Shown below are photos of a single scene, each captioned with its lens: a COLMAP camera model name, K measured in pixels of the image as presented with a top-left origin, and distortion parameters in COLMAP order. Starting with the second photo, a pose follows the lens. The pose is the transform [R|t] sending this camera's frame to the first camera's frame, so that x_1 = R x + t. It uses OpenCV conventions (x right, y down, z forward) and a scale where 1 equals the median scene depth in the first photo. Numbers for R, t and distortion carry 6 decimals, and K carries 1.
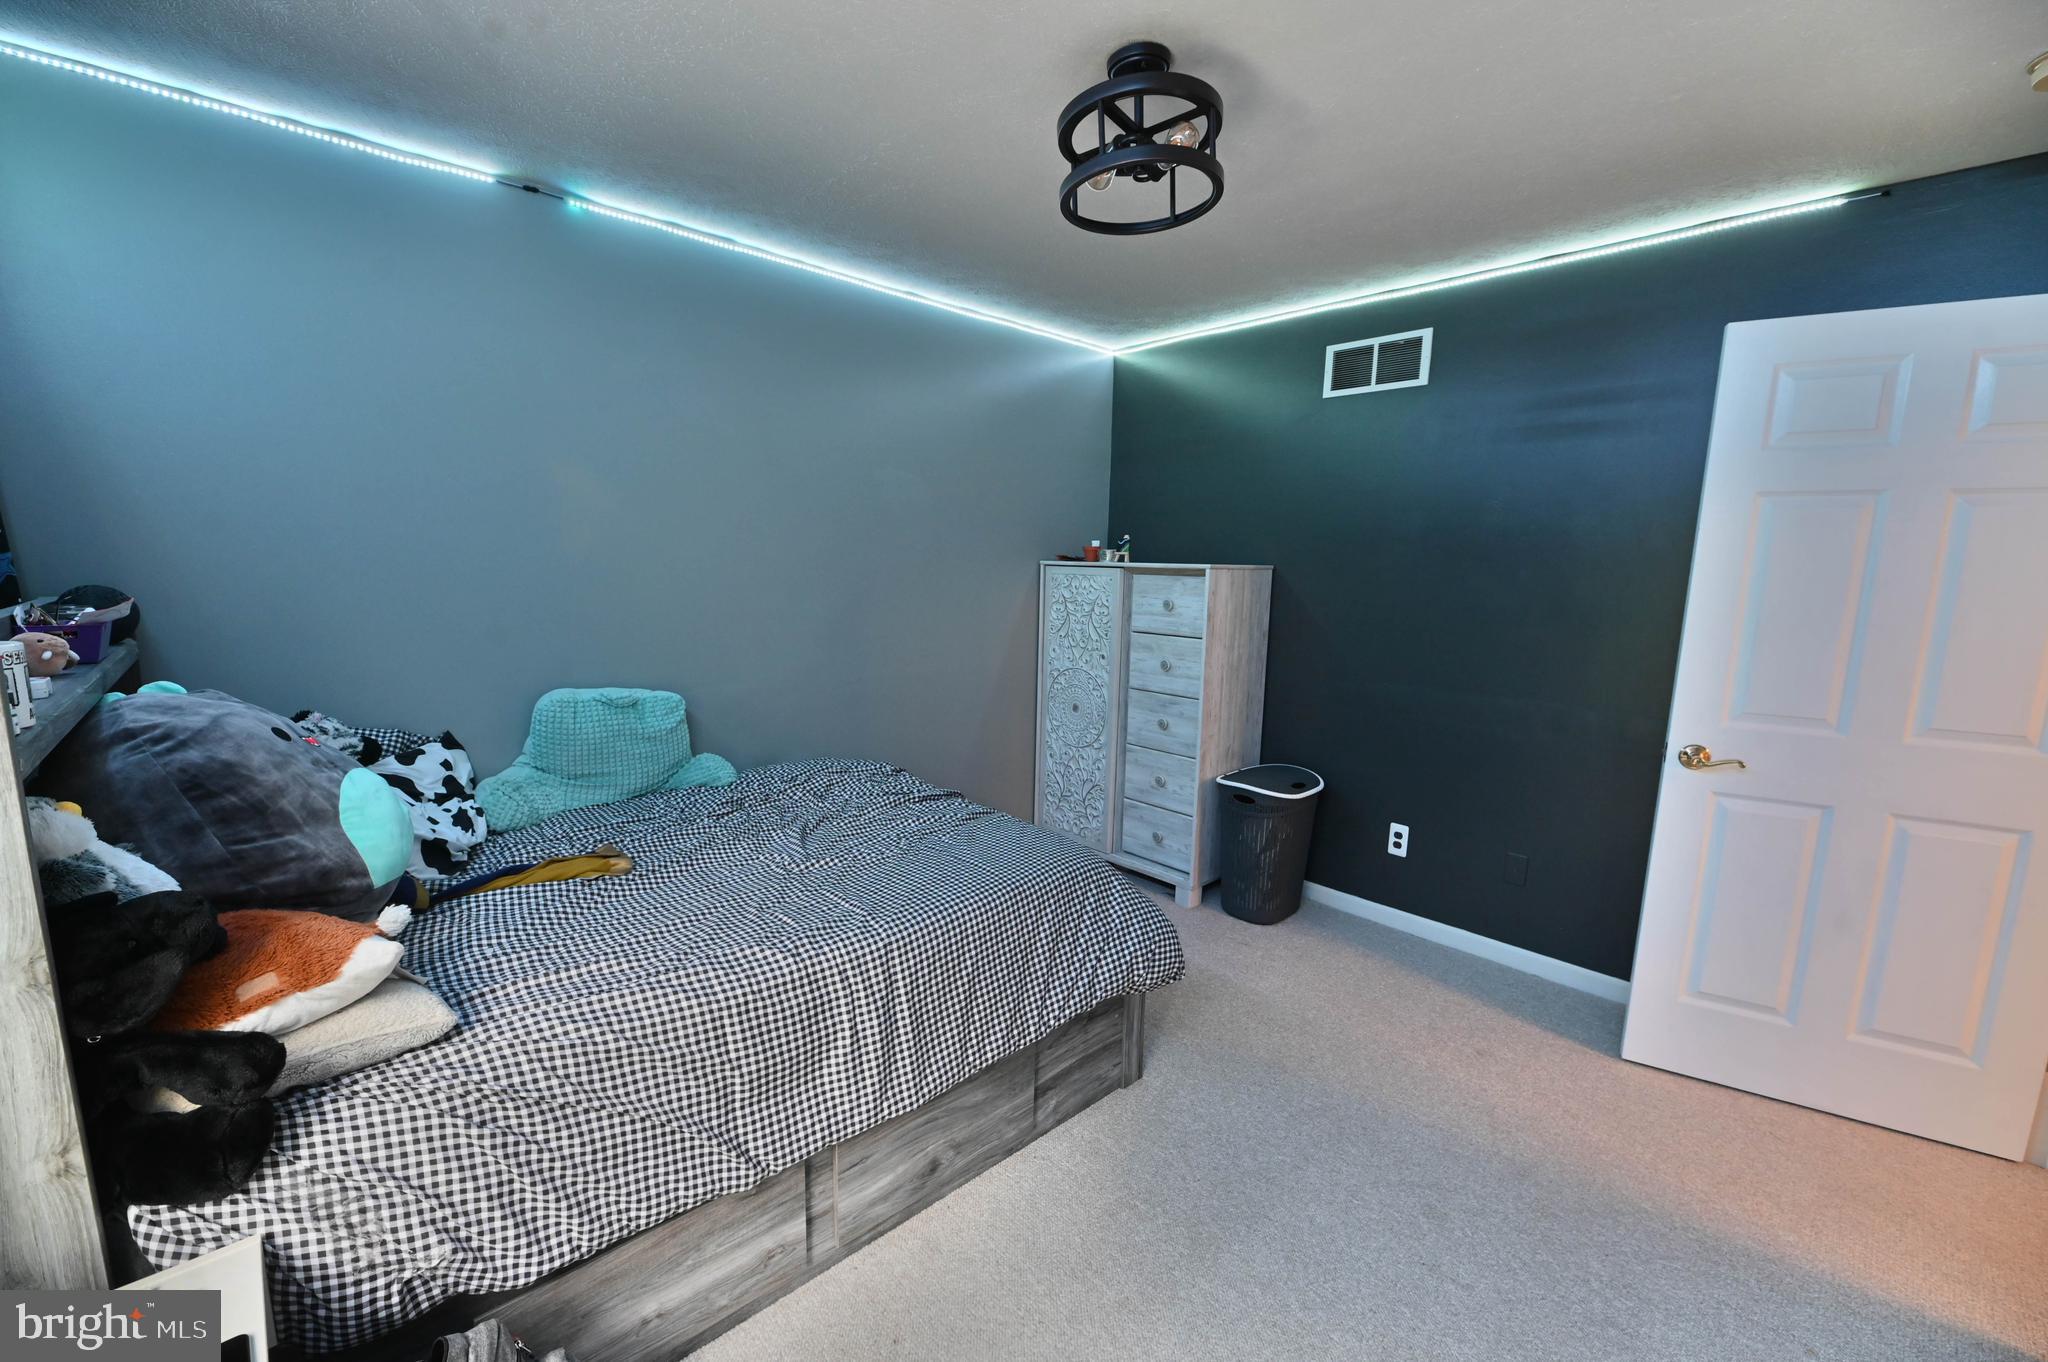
lens RADIAL K [[827.6, 0, 1020.1], [0, 827.6, 681.8], [0, 0, 1]] dist [0.001855, -0.003901]
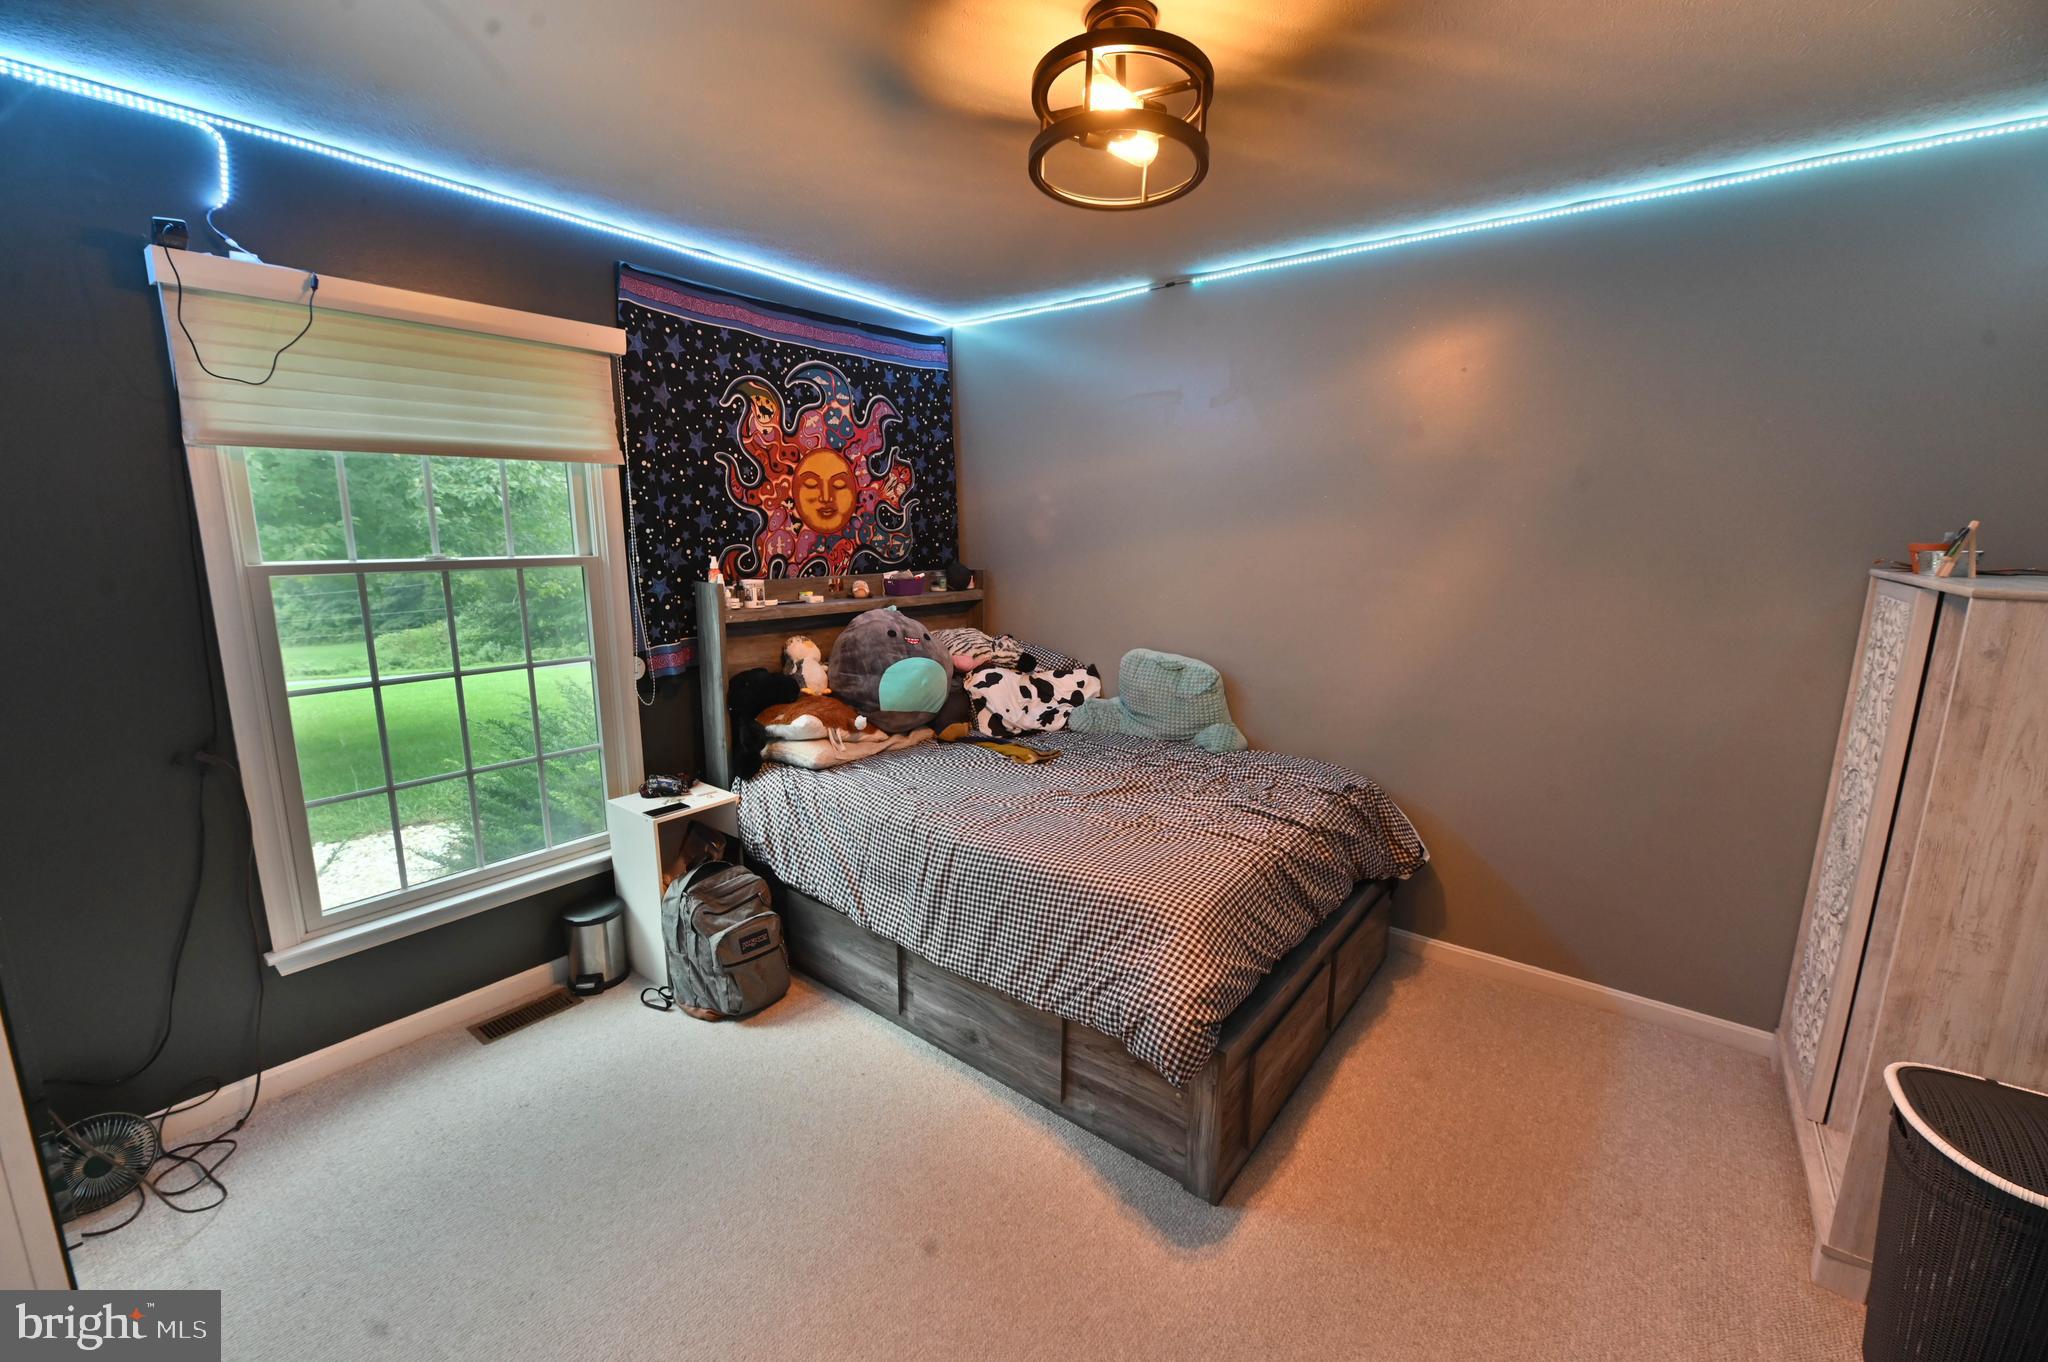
lens RADIAL K [[827.6, 0, 1020.1], [0, 827.6, 681.8], [0, 0, 1]] dist [0.001855, -0.003901]
pose [[0.150437, 0.163379, -0.975026, 0.914181], [-0.153621, 0.978134, 0.140198, -0.118350], [0.976611, 0.128693, 0.172246, 0.677826]]
